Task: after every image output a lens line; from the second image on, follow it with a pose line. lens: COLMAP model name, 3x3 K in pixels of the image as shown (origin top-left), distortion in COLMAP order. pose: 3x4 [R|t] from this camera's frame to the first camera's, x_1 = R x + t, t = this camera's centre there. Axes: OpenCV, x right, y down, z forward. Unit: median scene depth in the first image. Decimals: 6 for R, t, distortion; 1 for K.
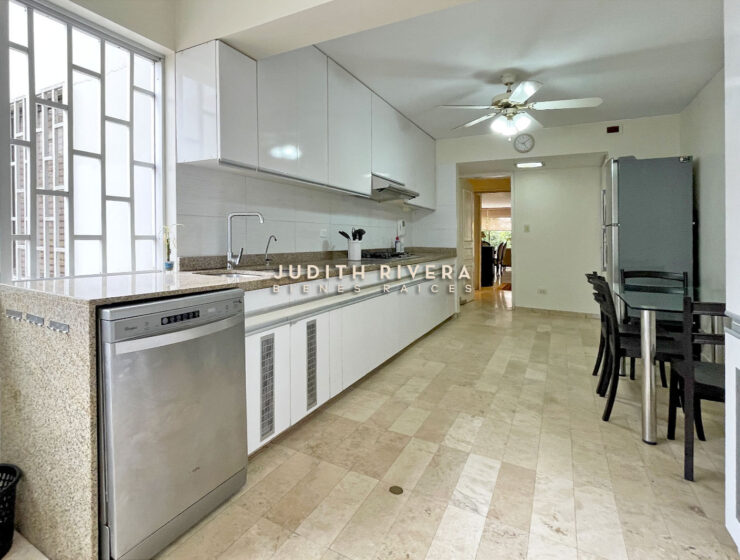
lens RADIAL K [[373.7, 0, 370.2], [0, 373.7, 234.5], [0, 0, 1]] dist [0.001227, 0.001974]
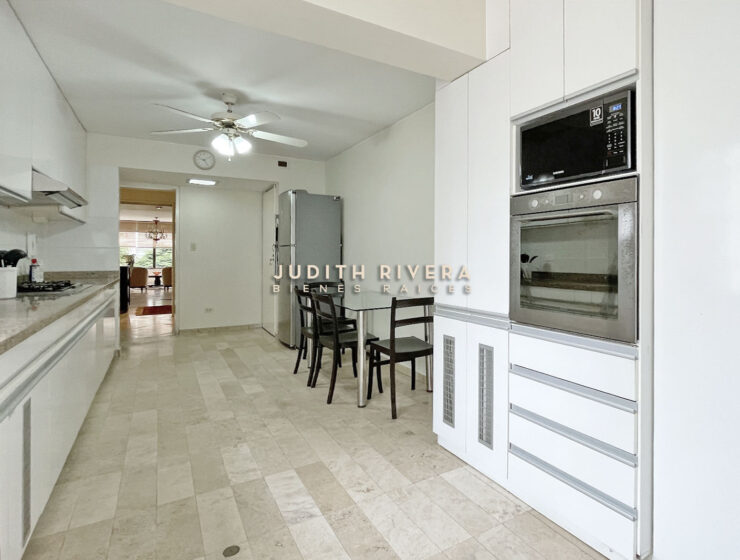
lens RADIAL K [[386.8, 0, 370.1], [0, 386.8, 248.0], [0, 0, 1]] dist [0.001294, 0.001899]
pose [[0.562155, 0.001071, 0.827031, -0.355647], [0.004230, 0.999982, -0.004170, -0.017517], [-0.827021, 0.005843, 0.562141, 0.151126]]
